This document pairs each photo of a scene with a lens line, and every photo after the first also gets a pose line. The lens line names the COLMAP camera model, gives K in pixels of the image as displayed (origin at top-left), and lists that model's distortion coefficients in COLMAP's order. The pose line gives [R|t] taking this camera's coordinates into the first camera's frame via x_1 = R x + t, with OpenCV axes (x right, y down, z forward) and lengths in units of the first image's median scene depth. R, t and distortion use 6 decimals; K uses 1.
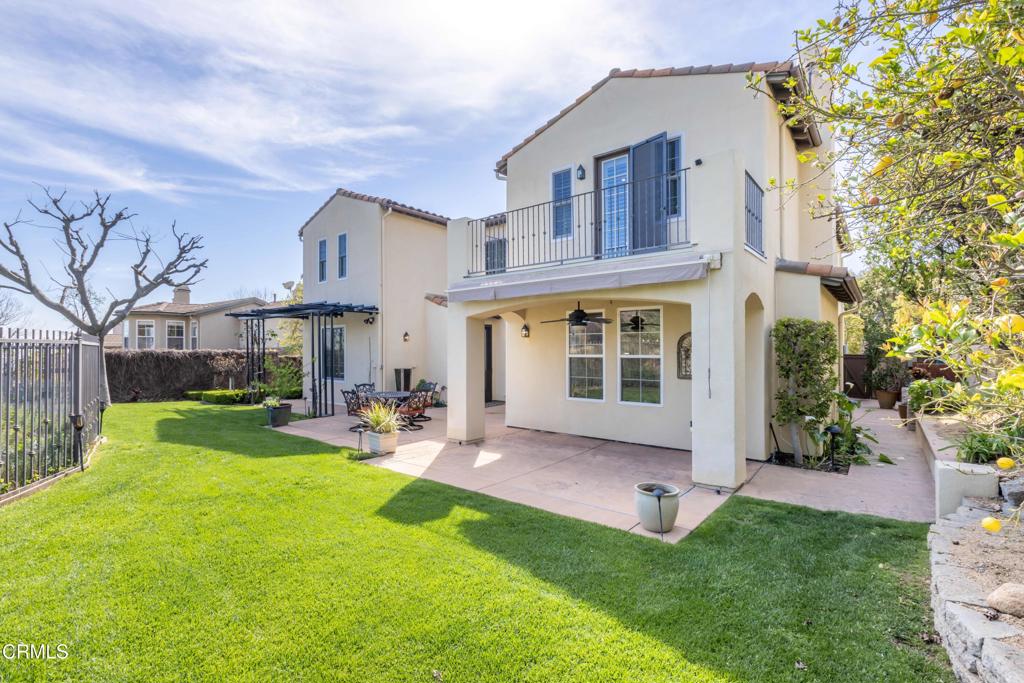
lens RADIAL K [[458.0, 0, 511.8], [0, 458.0, 347.3], [0, 0, 1]] dist [0.000274, -0.000034]
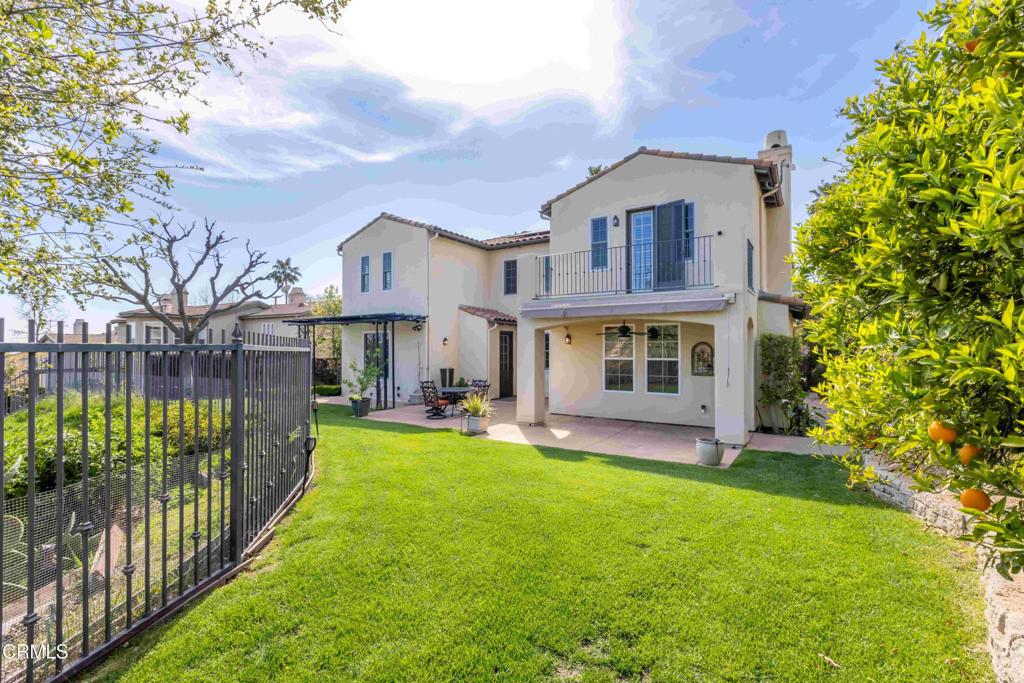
lens RADIAL K [[455.6, 0, 511.1], [0, 455.6, 344.9], [0, 0, 1]] dist [-0.000462, 0.000026]
pose [[0.994716, 0.003623, 0.102604, -0.290976], [-0.003071, 0.999980, -0.005537, -0.013166], [-0.102622, 0.005193, 0.994707, -0.290015]]
